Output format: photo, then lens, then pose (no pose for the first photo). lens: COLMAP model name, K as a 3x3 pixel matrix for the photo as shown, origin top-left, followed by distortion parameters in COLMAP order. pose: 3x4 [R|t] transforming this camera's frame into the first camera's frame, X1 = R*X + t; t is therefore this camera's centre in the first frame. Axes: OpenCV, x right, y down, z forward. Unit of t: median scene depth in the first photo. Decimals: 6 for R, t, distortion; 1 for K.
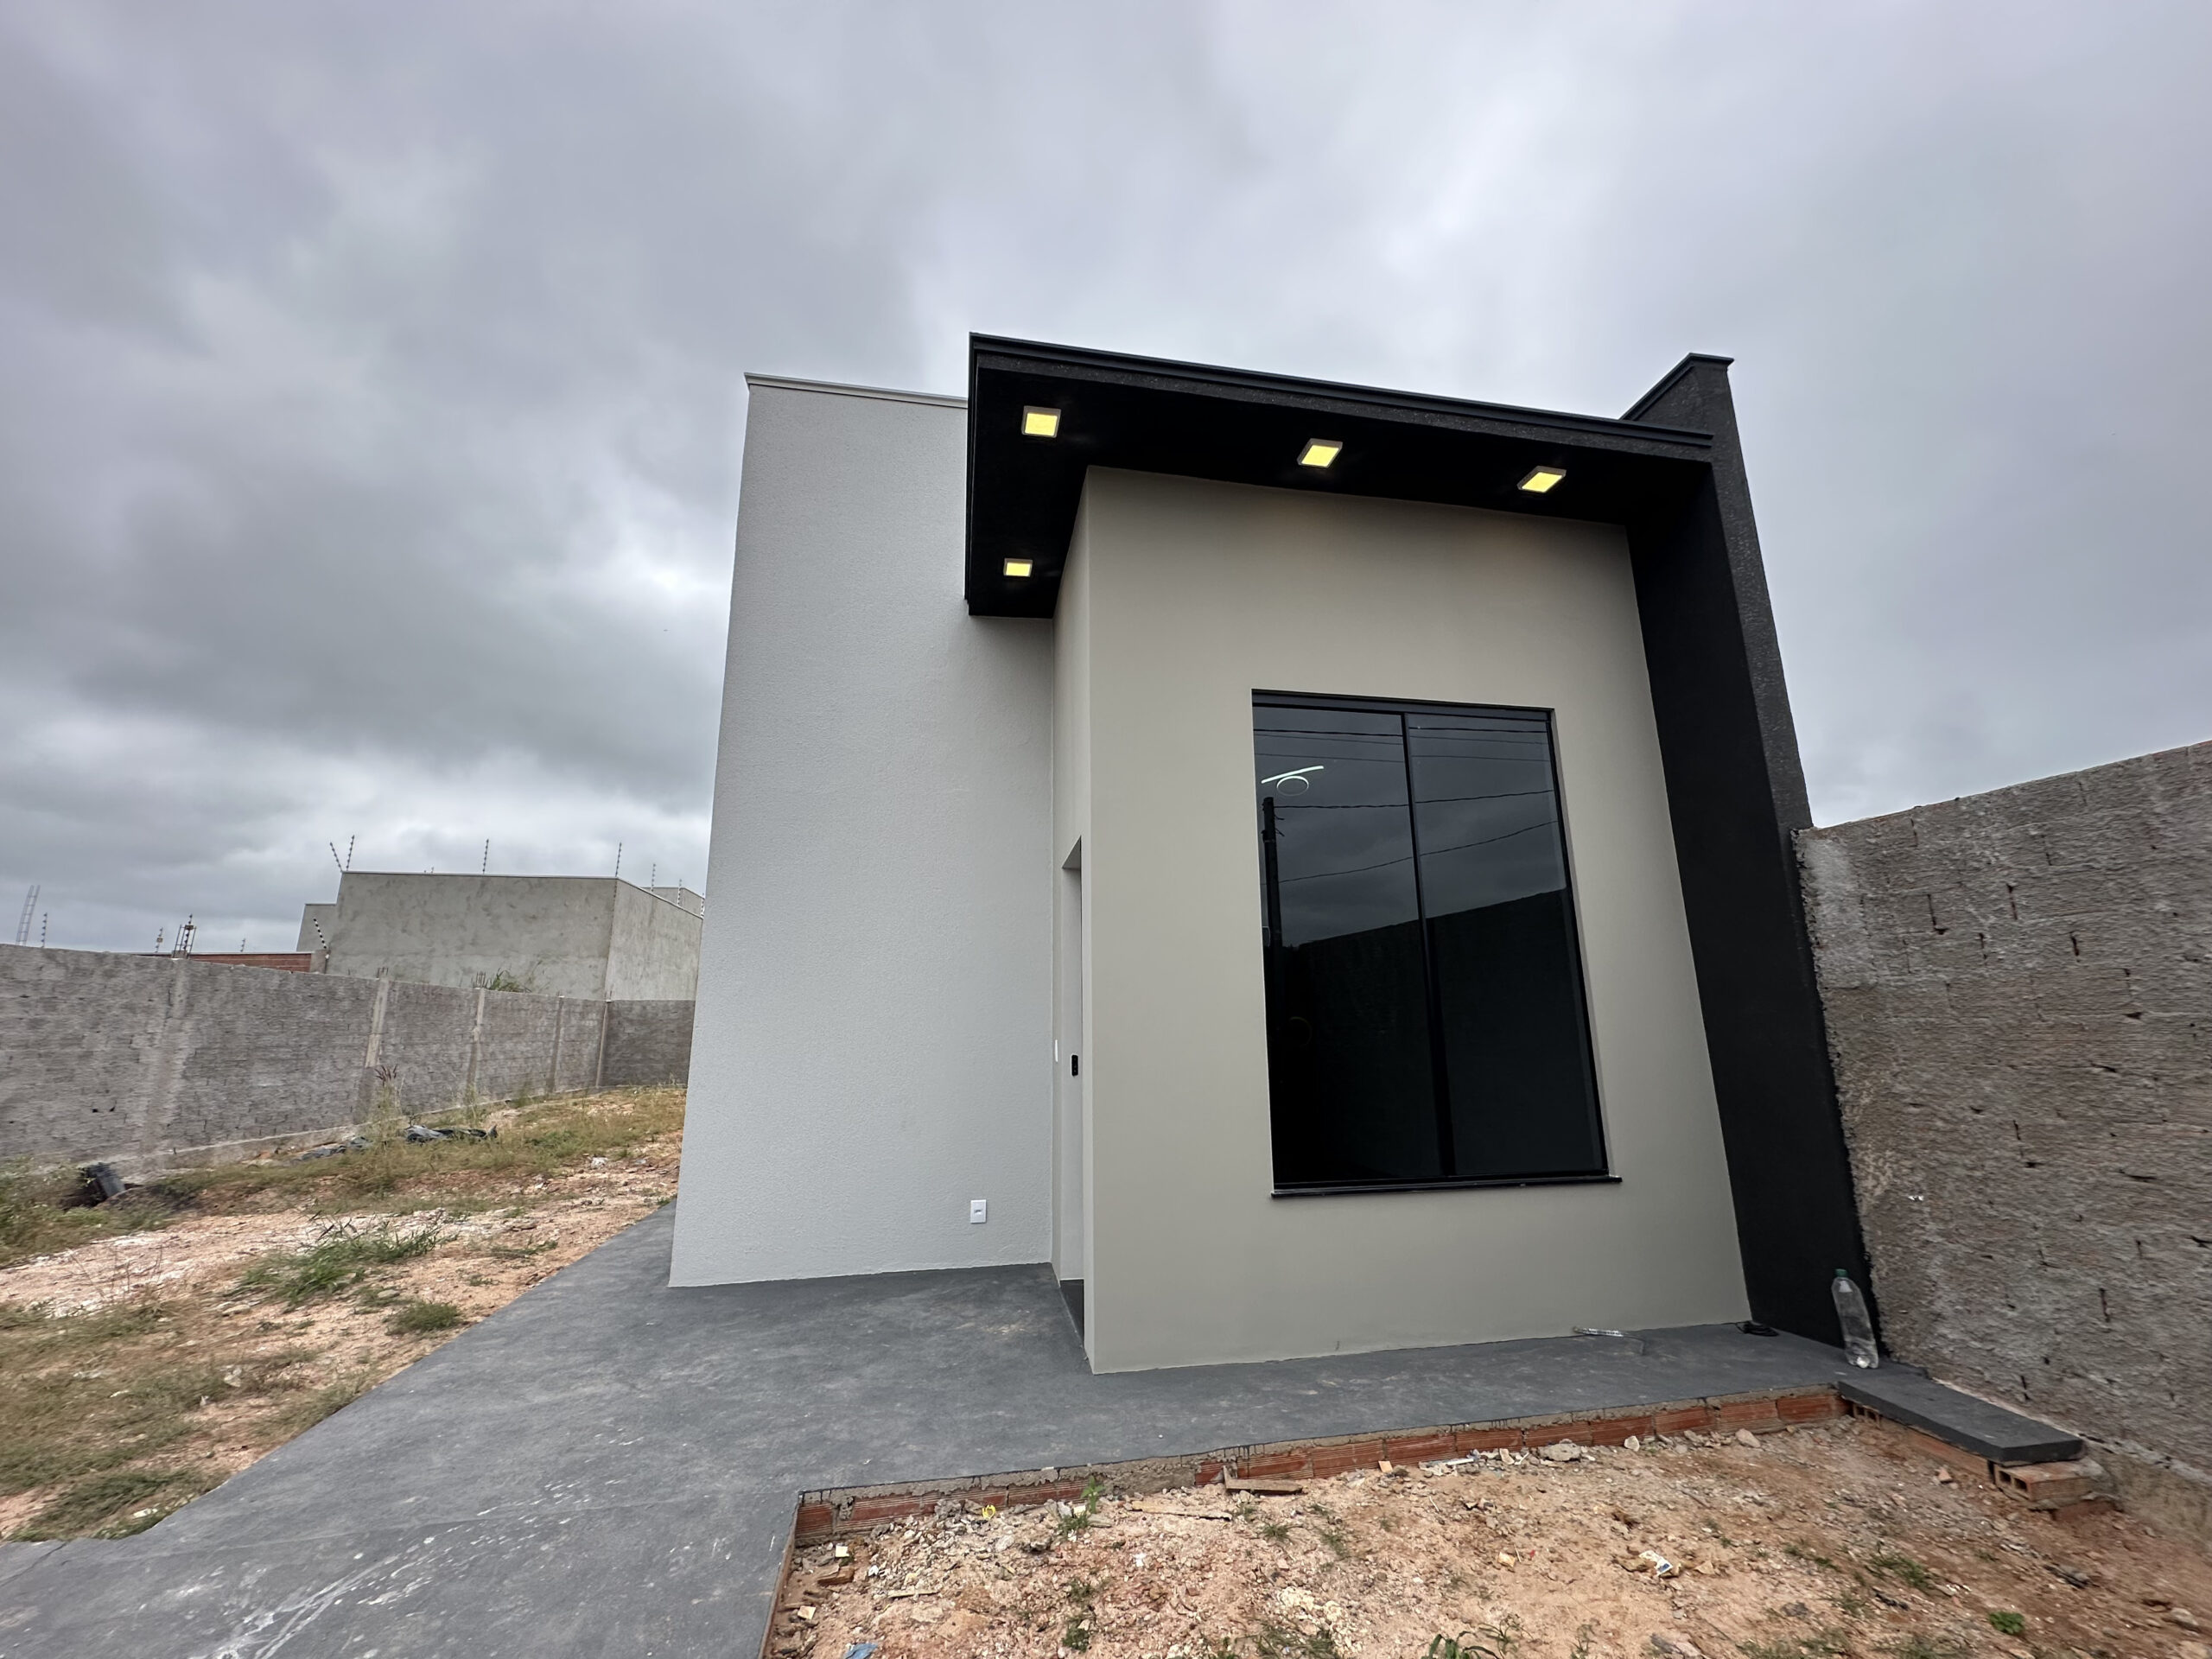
lens RADIAL K [[876.0, 0, 1104.6], [0, 876.0, 832.1], [0, 0, 1]] dist [-0.002629, 0.000671]
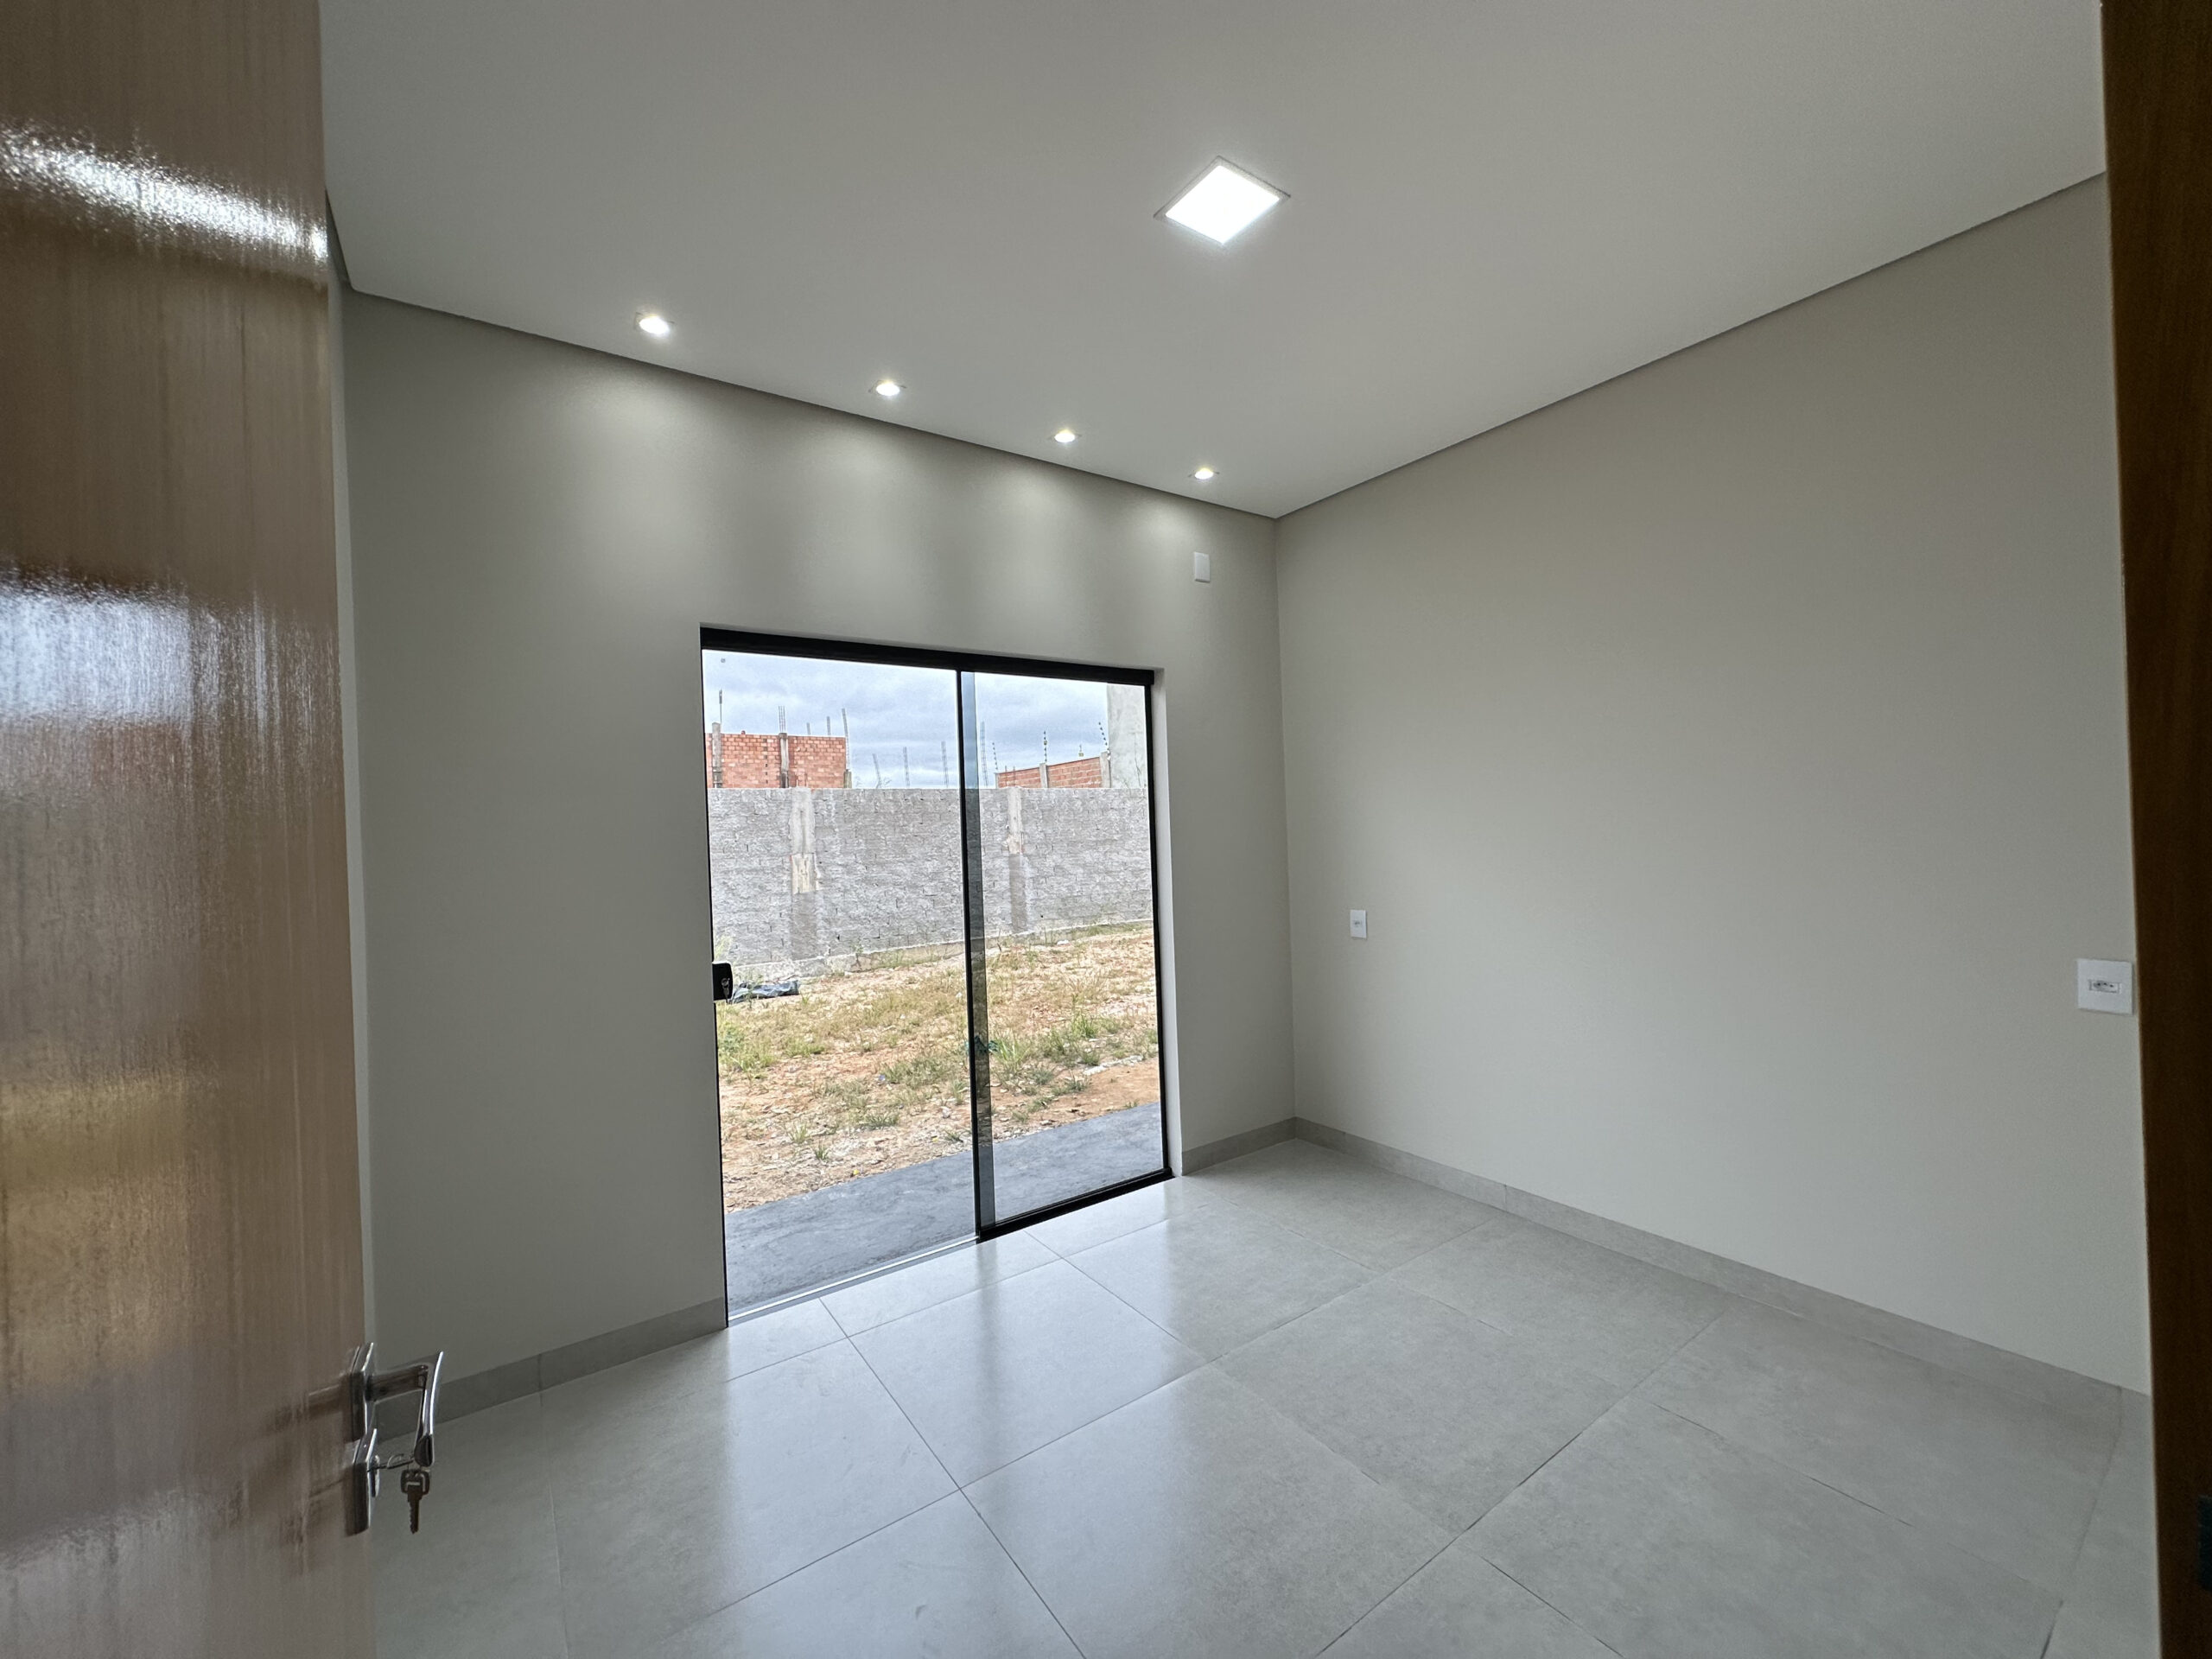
lens RADIAL K [[876.0, 0, 1106.8], [0, 876.0, 829.7], [0, 0, 1]] dist [-0.002629, 0.000671]
pose [[0.424040, -0.001663, -0.905642, 0.092956], [0.227788, 0.968046, 0.104877, 0.762377], [0.876529, -0.250767, 0.410869, 3.715466]]
